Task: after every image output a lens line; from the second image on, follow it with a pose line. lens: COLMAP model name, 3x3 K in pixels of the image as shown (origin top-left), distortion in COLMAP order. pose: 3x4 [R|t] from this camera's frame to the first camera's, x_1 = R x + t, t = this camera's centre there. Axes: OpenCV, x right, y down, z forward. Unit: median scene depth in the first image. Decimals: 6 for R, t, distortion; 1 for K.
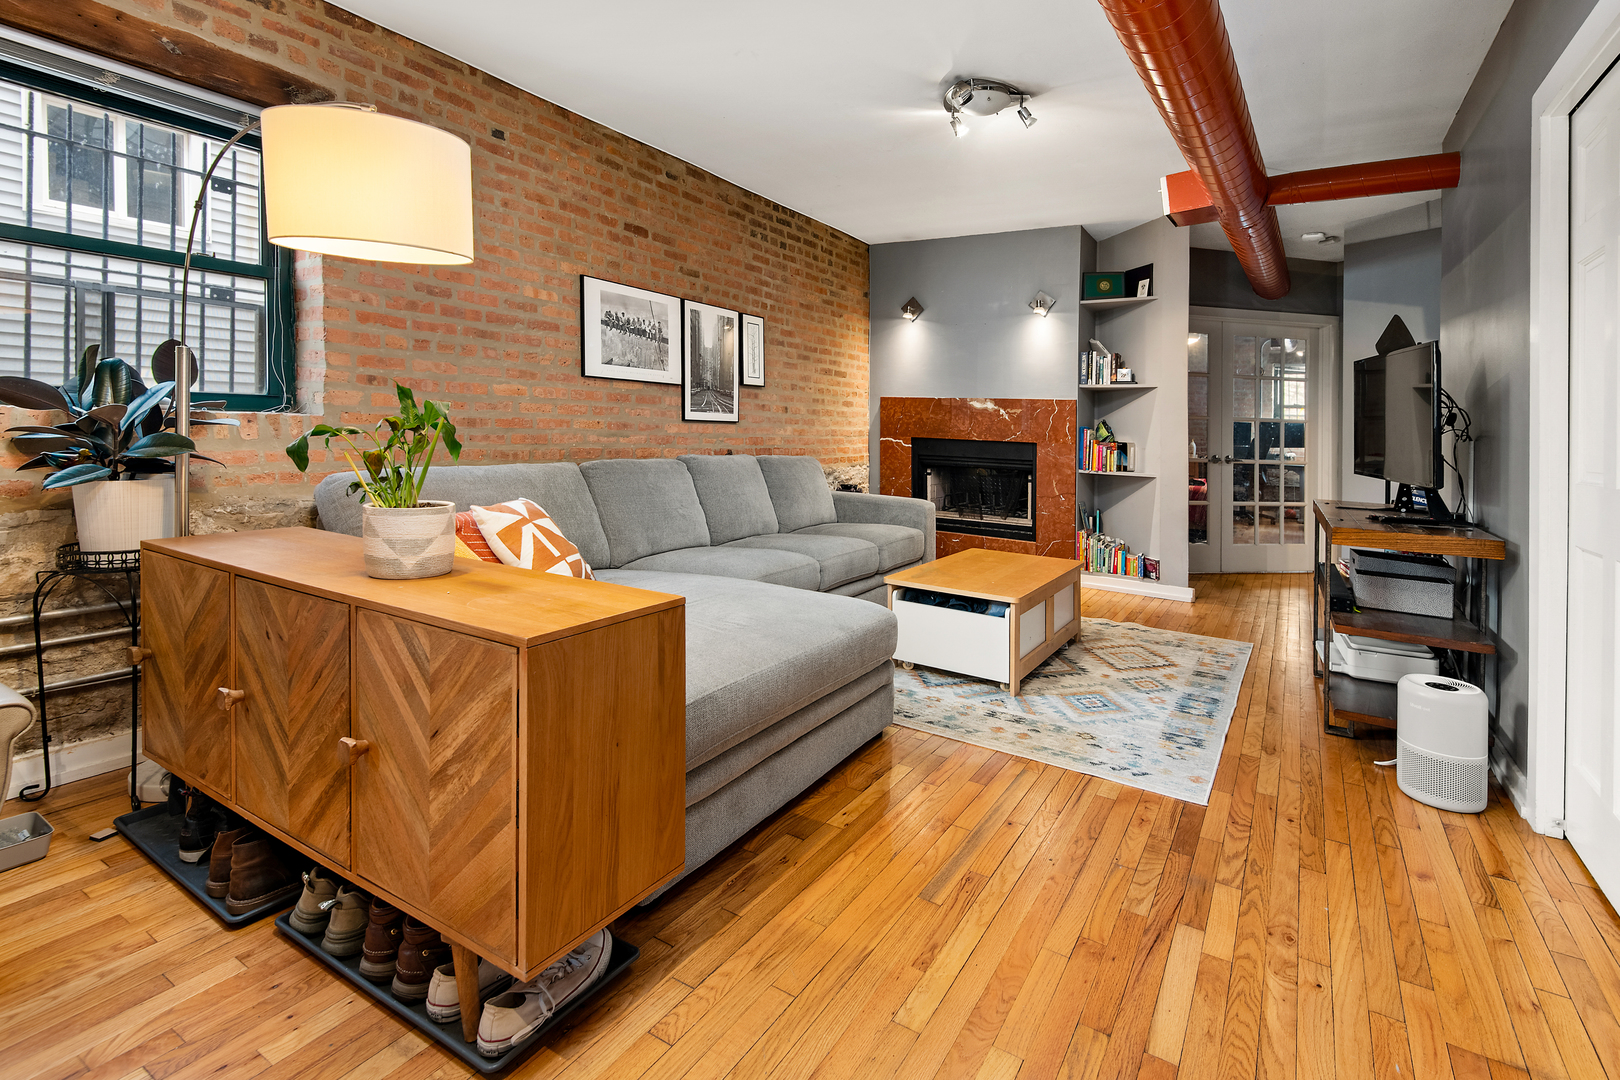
lens RADIAL K [[820.2, 0, 706.8], [0, 820.2, 392.4], [0, 0, 1]] dist [0.002294, 0.000365]
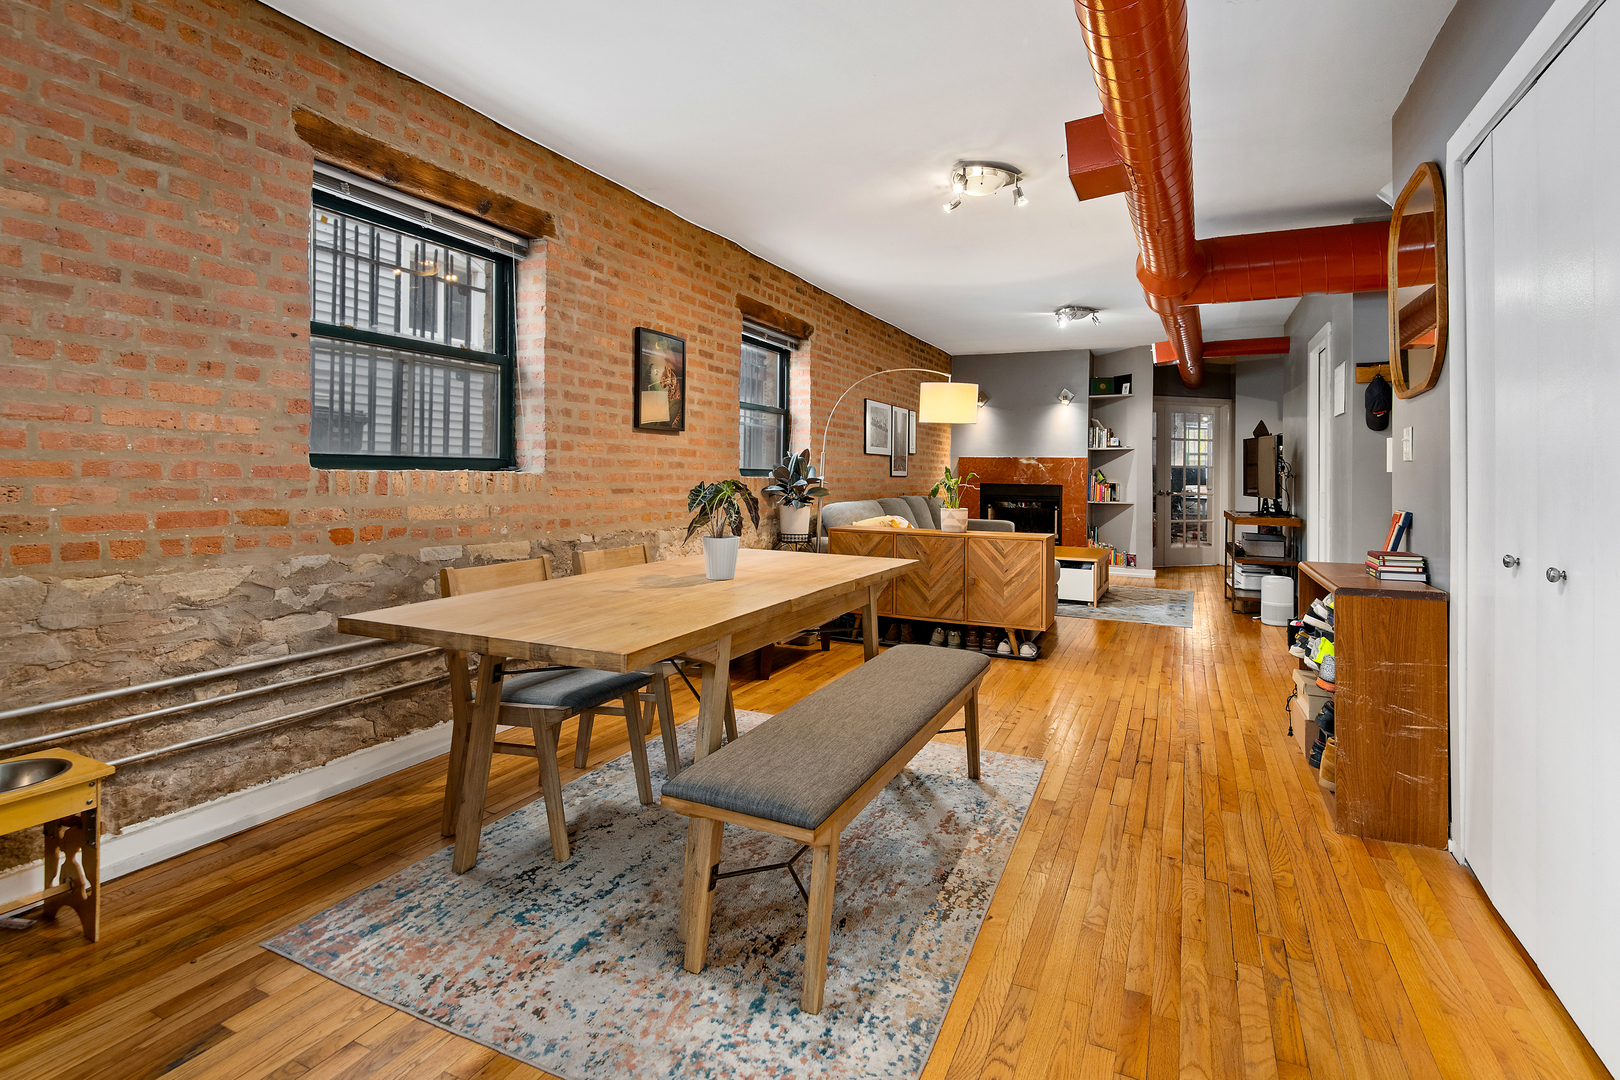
lens RADIAL K [[780.3, 0, 805.5], [0, 780.3, 466.2], [0, 0, 1]] dist [0.002903, -0.000028]
pose [[0.986795, -0.021474, 0.160545, -0.344748], [0.017436, 0.999496, 0.026523, -0.024640], [-0.161033, -0.023374, 0.986672, -0.425971]]
